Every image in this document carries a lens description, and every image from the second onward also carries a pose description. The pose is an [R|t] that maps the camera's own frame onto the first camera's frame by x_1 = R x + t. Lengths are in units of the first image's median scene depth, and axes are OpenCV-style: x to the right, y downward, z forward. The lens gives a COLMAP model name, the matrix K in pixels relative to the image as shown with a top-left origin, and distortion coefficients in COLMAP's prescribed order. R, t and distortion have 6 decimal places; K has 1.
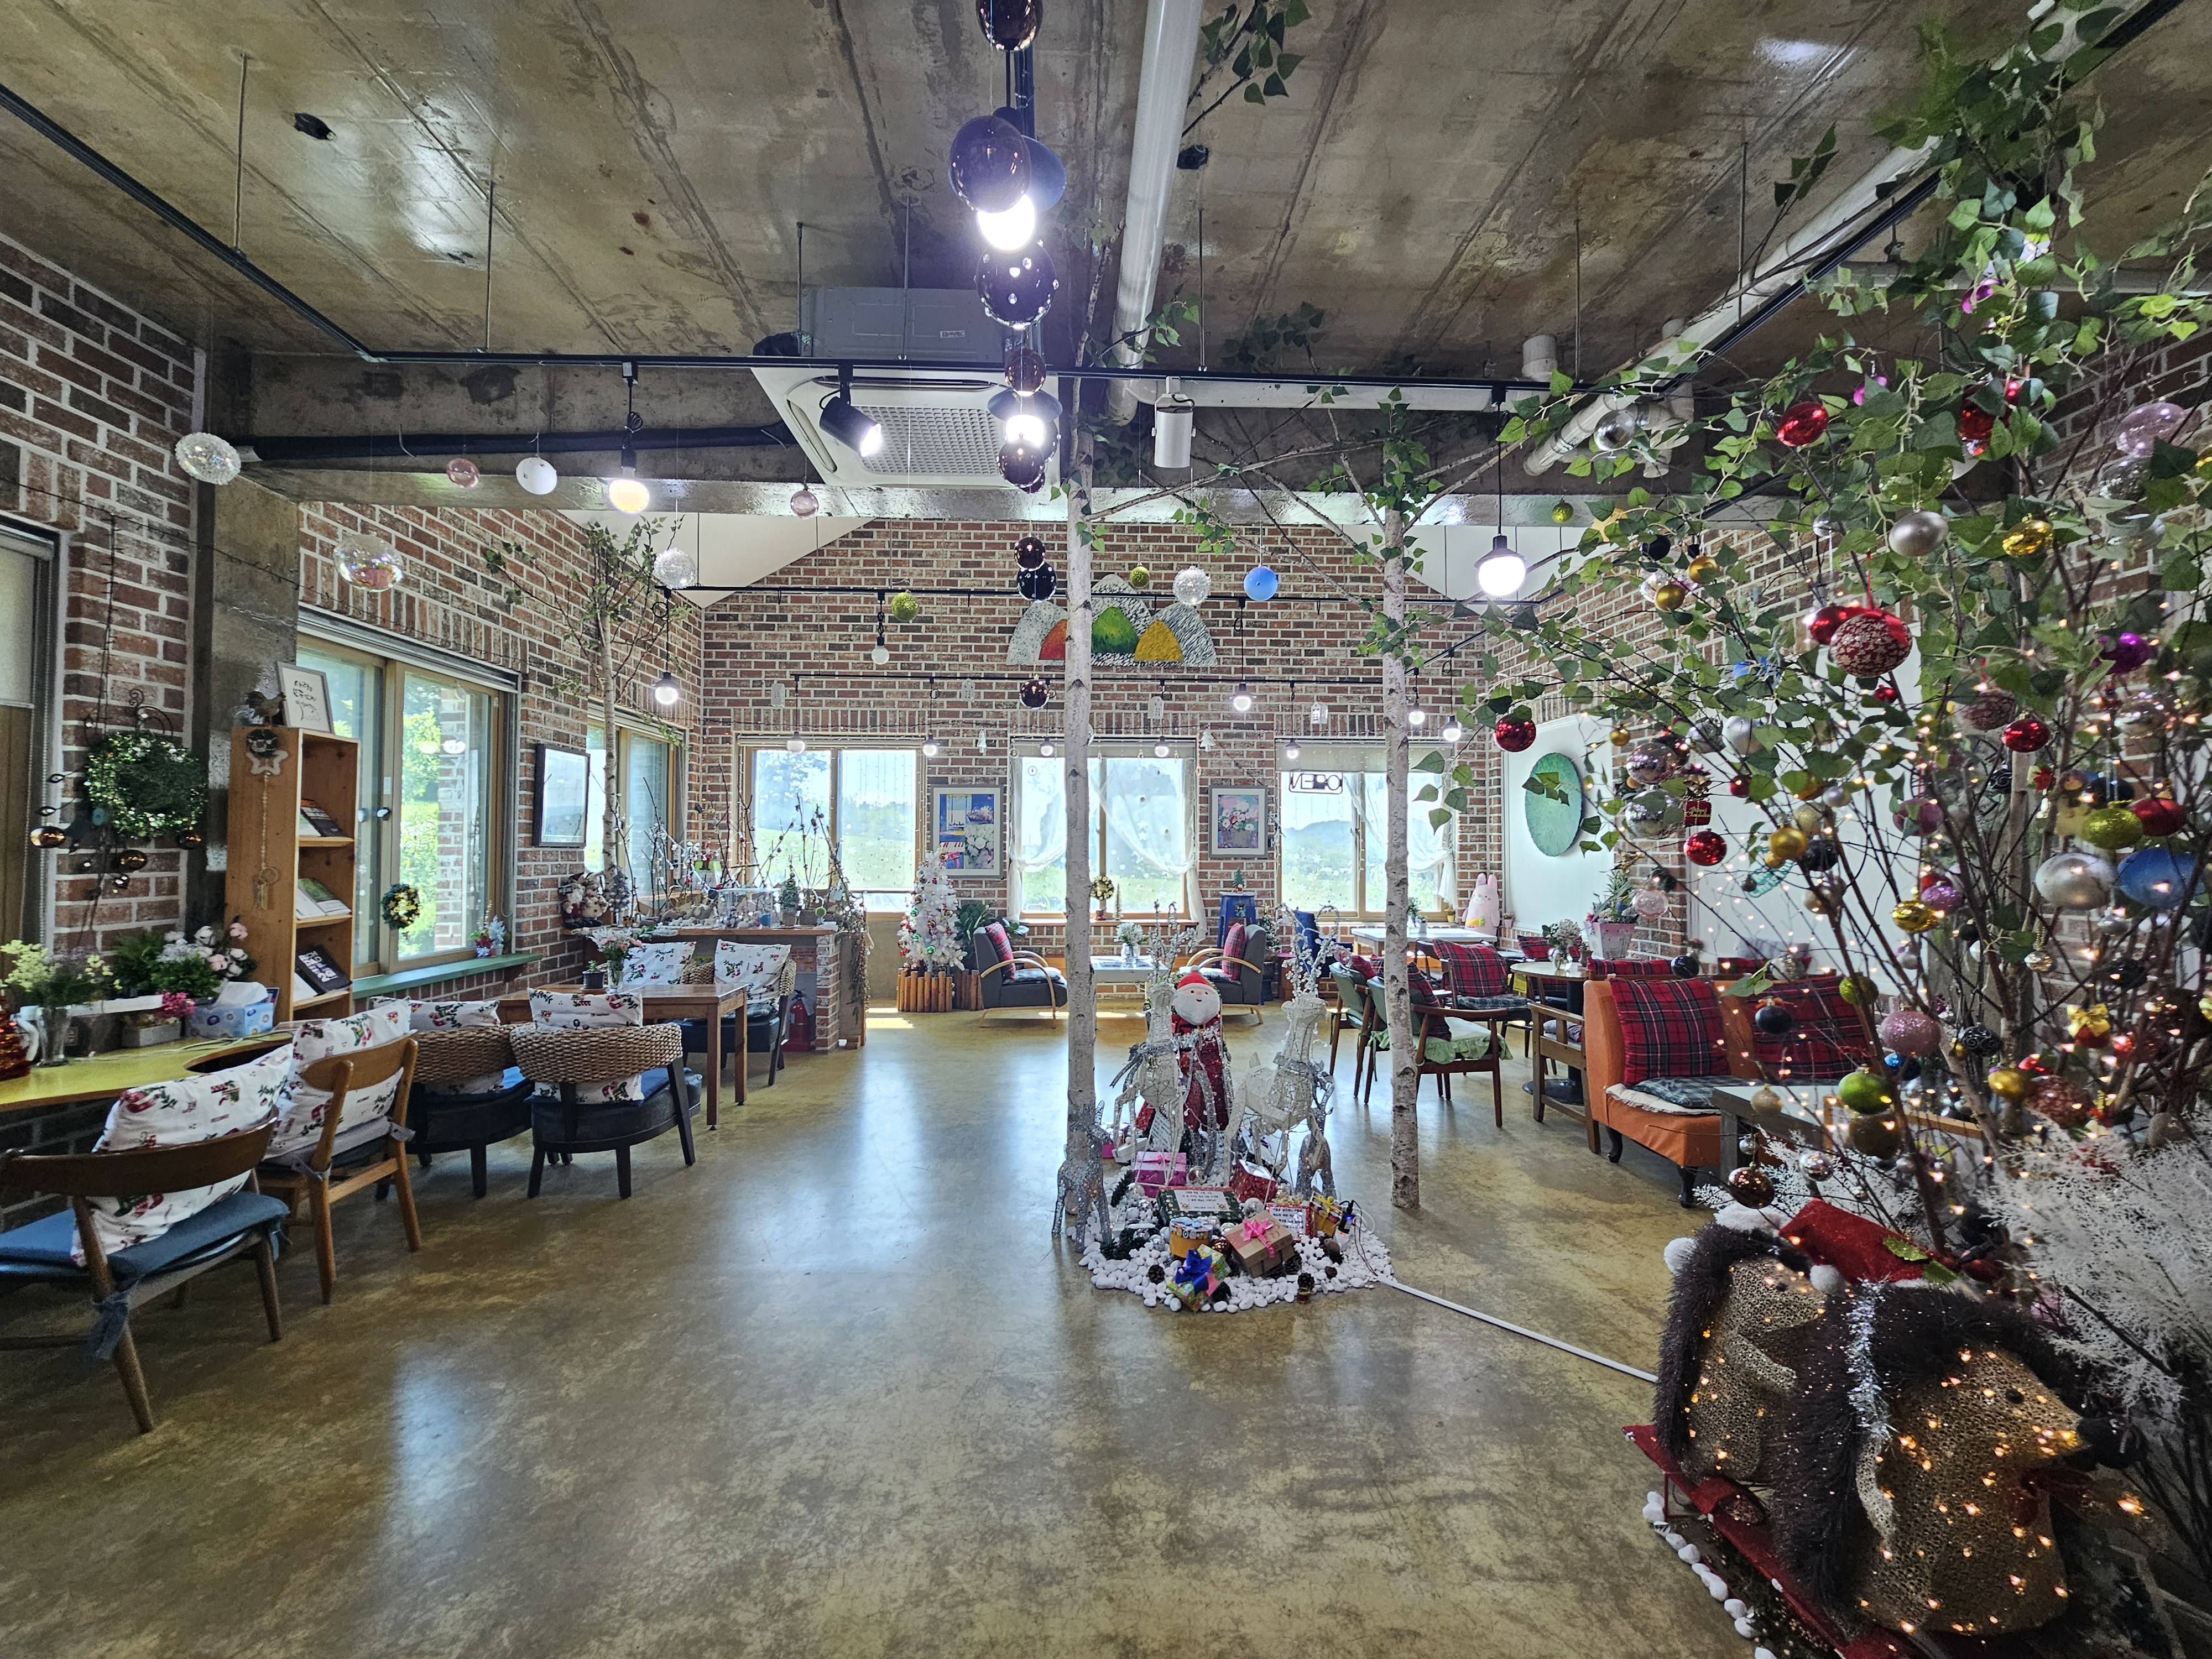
lens RADIAL K [[903.3, 0, 1099.4], [0, 903.3, 819.2], [0, 0, 1]] dist [-0.001461, -0.000286]
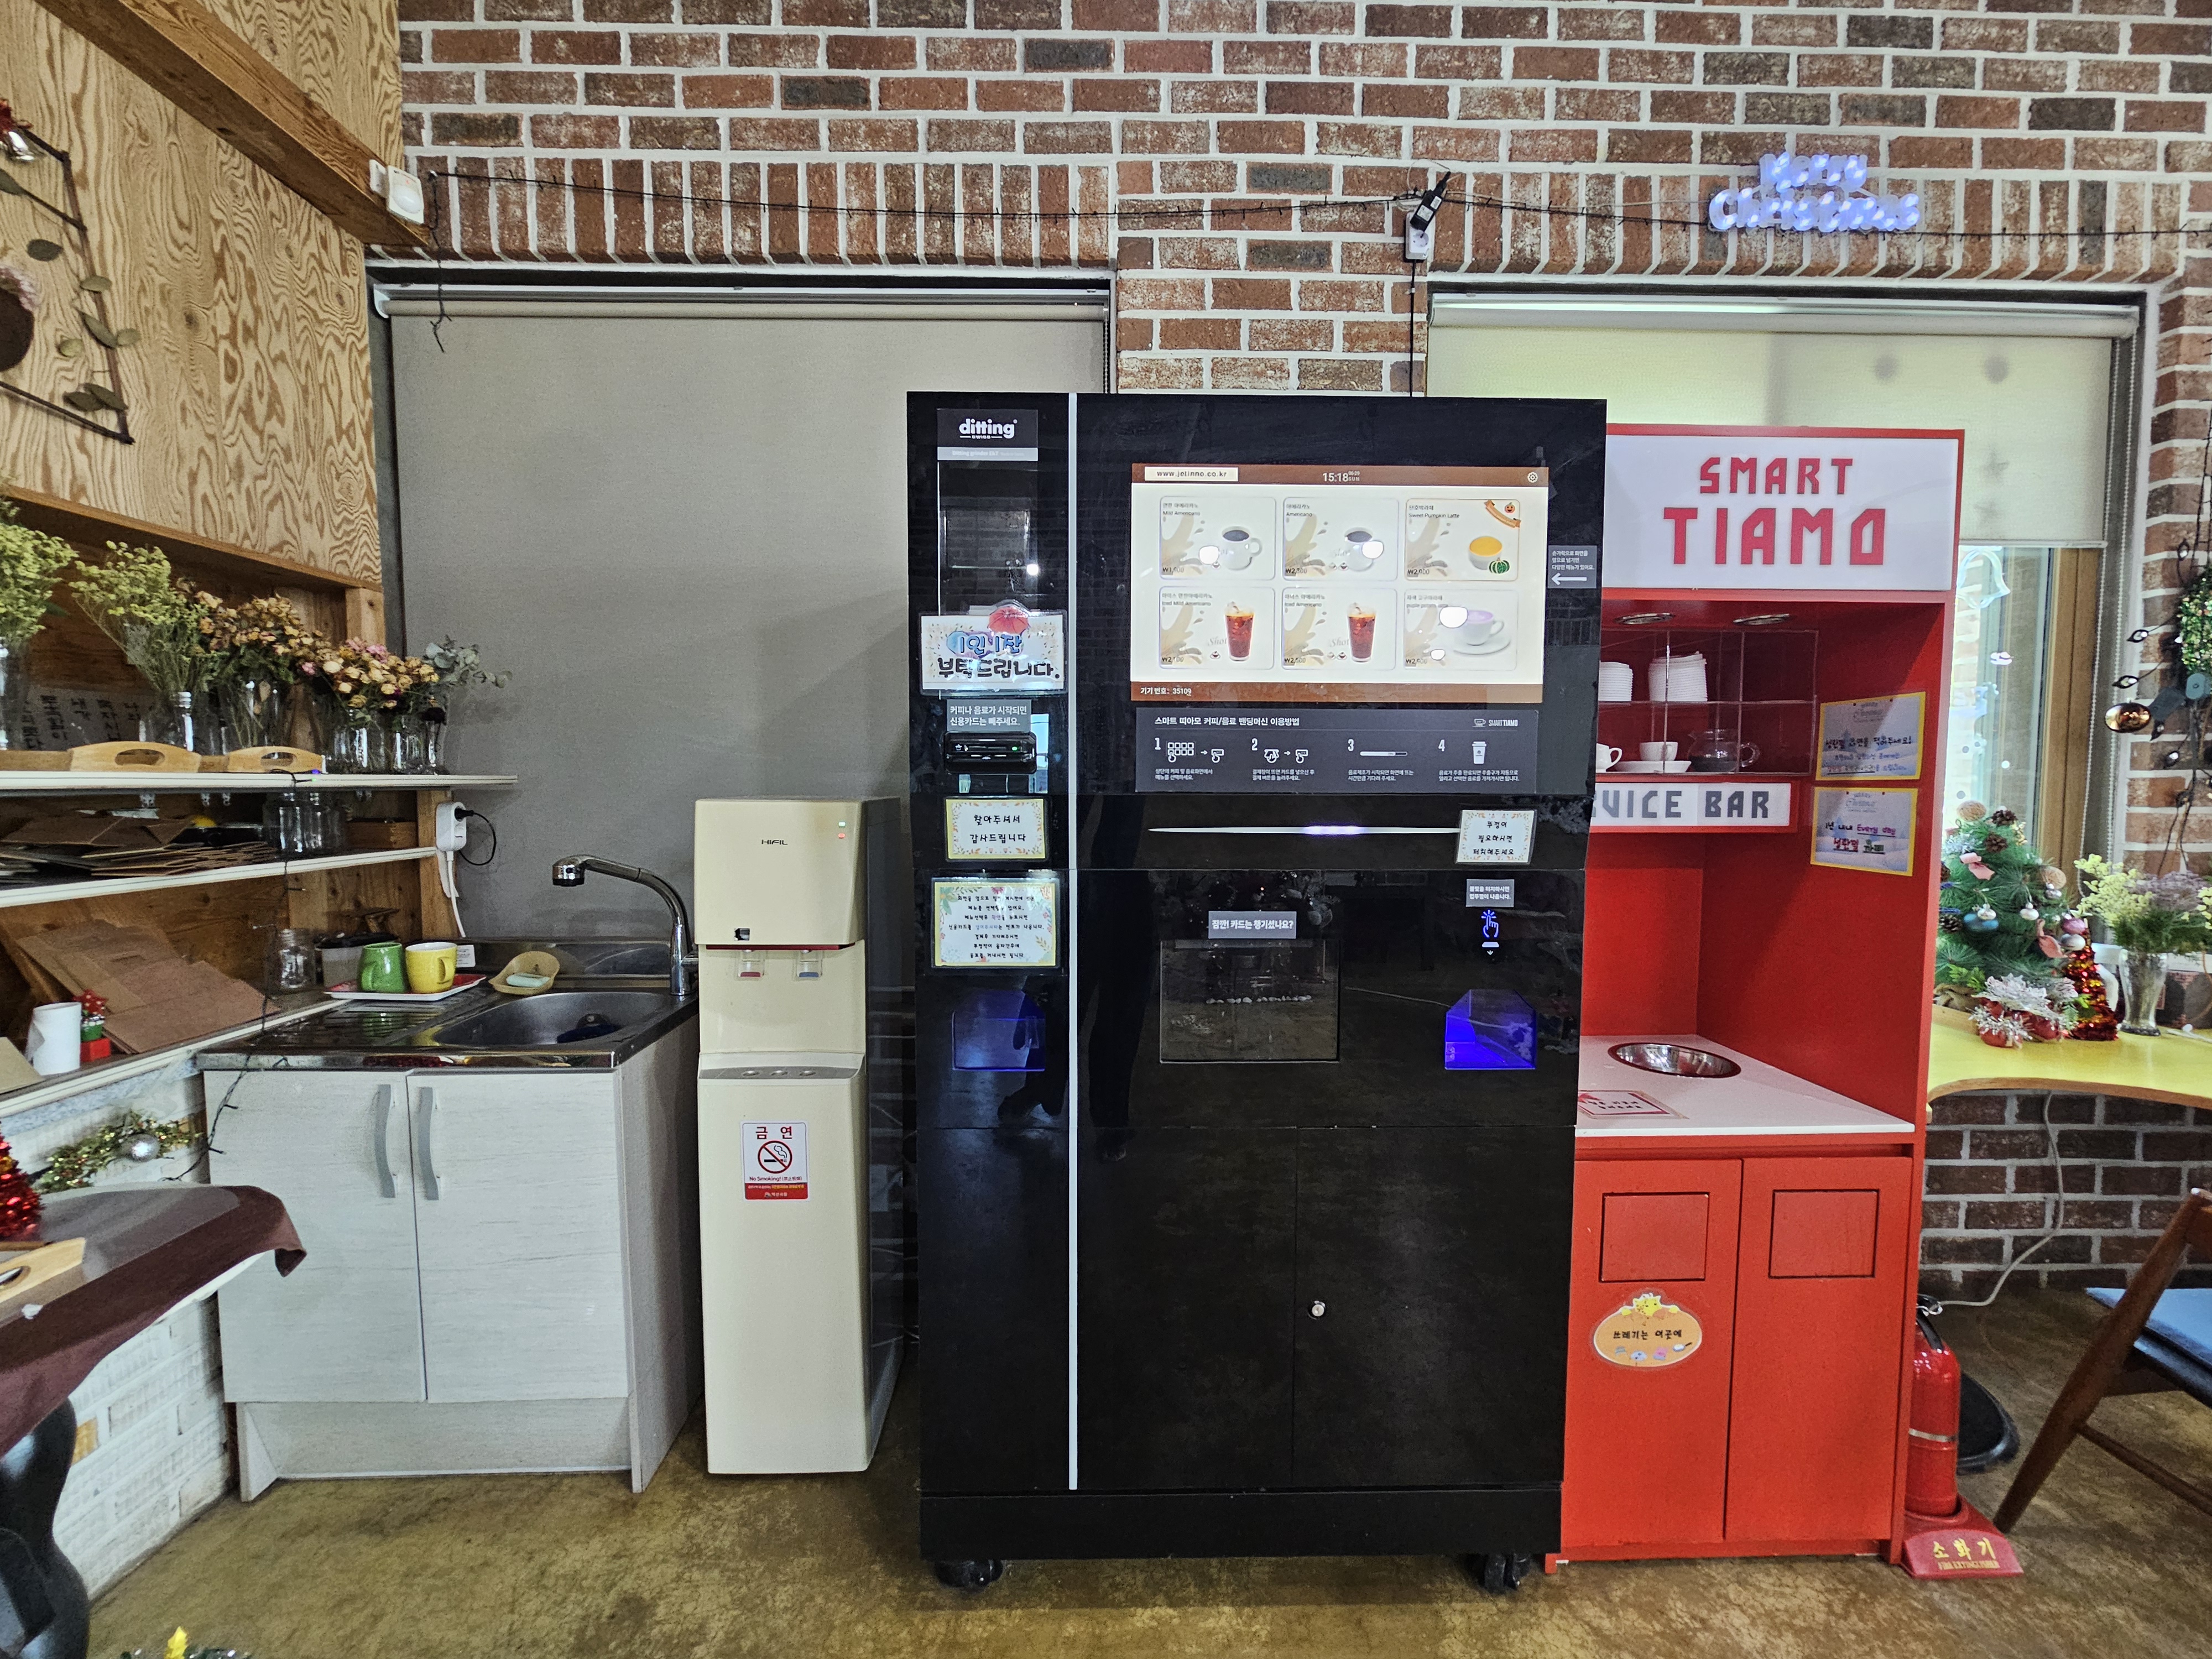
lens RADIAL K [[903.3, 0, 1096.4], [0, 903.3, 827.6], [0, 0, 1]] dist [-0.001461, -0.000286]
pose [[-0.016760, 0.059918, -0.998063, -0.407595], [0.032971, 0.997693, 0.059342, 0.036717], [0.999316, -0.031912, -0.018697, 0.171685]]
